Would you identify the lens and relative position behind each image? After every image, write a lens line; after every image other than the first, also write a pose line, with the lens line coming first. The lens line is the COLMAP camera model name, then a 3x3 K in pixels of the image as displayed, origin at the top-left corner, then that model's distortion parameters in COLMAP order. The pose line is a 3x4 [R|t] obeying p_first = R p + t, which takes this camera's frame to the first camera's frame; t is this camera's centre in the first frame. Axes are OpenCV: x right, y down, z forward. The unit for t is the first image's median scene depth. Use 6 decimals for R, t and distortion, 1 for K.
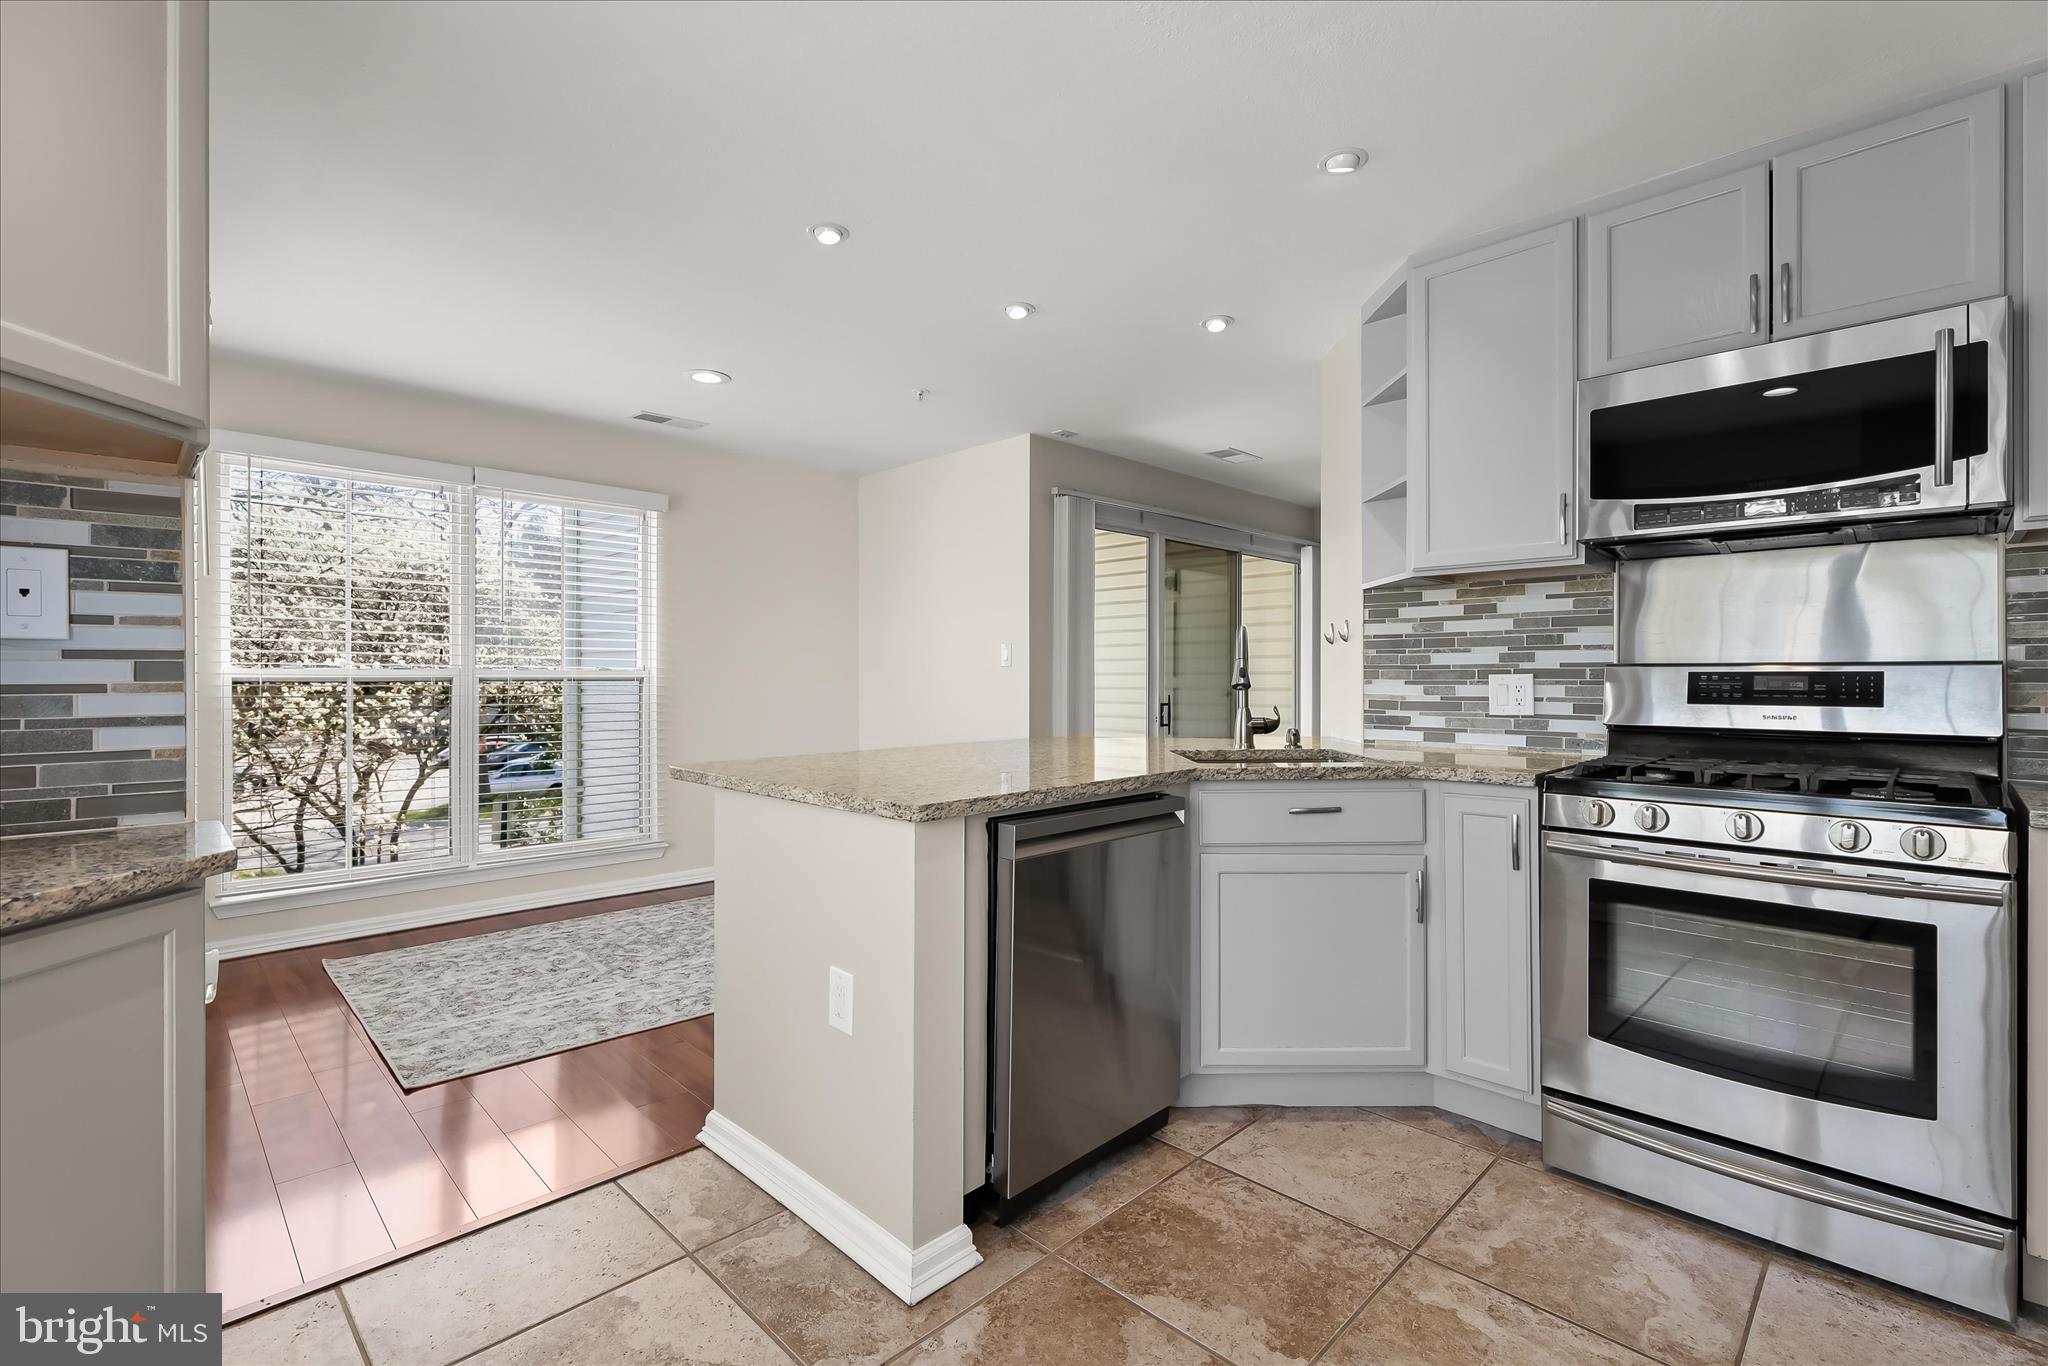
lens RADIAL K [[934.7, 0, 1032.0], [0, 934.7, 680.1], [0, 0, 1]] dist [-0.000891, -0.000713]
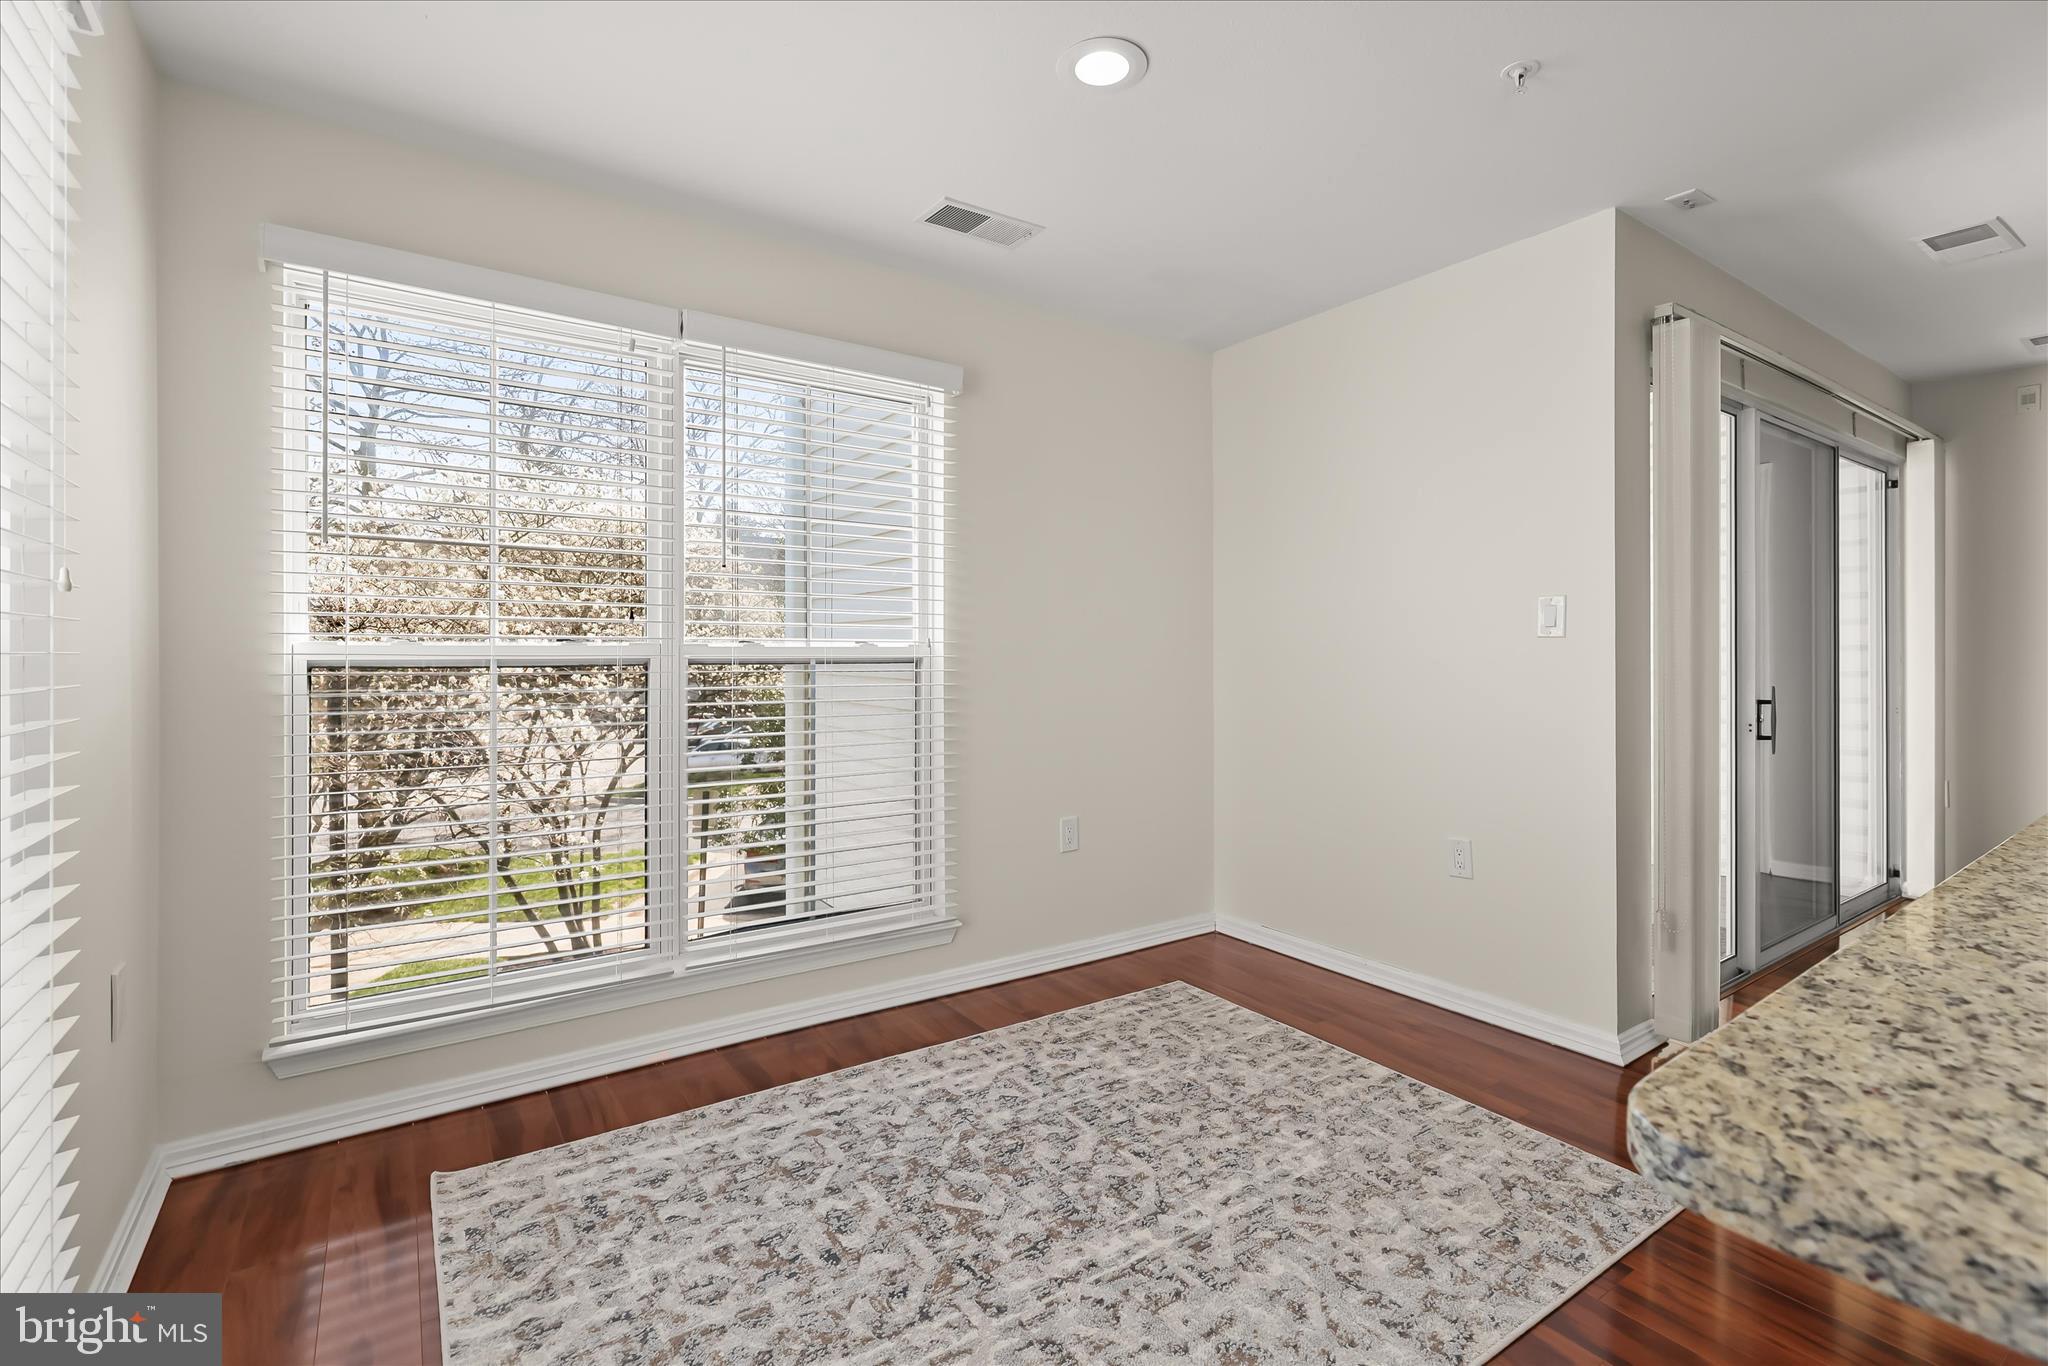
lens RADIAL K [[934.7, 0, 1007.1], [0, 934.7, 655.3], [0, 0, 1]] dist [-0.000891, -0.000713]
pose [[0.980769, -0.002386, -0.195160, -0.303923], [0.001648, 0.999991, -0.003944, -0.002568], [0.195167, 0.003547, 0.980764, 0.499479]]
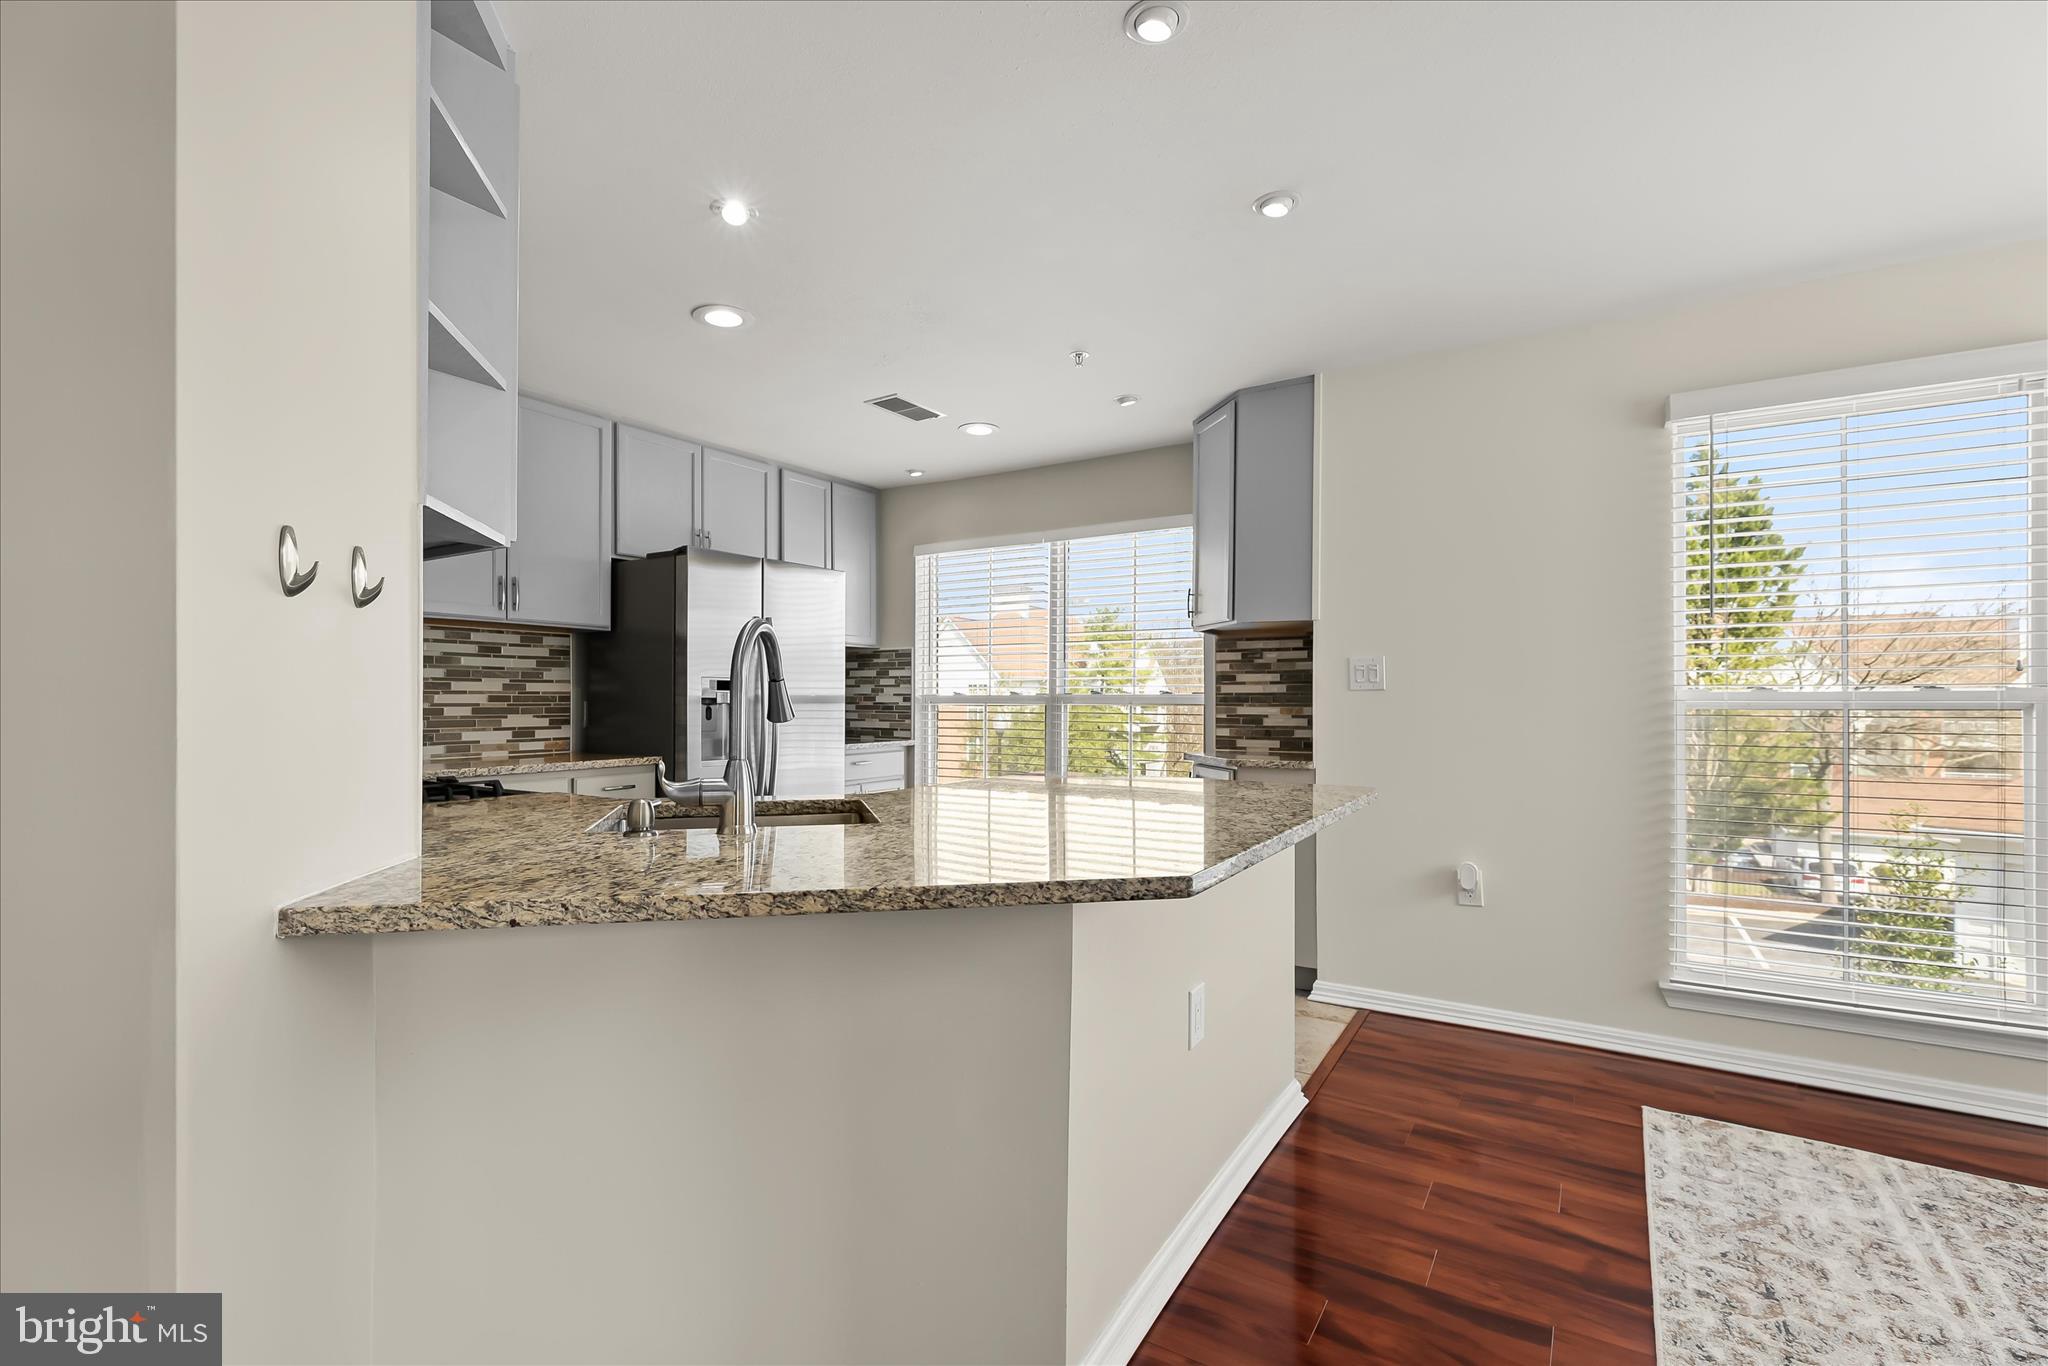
lens RADIAL K [[934.7, 0, 1009.3], [0, 934.7, 709.8], [0, 0, 1]] dist [-0.000891, -0.000713]
pose [[-0.978997, 0.002672, -0.203857, 0.145471], [-0.000867, 0.999850, 0.017271, -0.010713], [0.203873, 0.017085, -0.978848, 1.229998]]
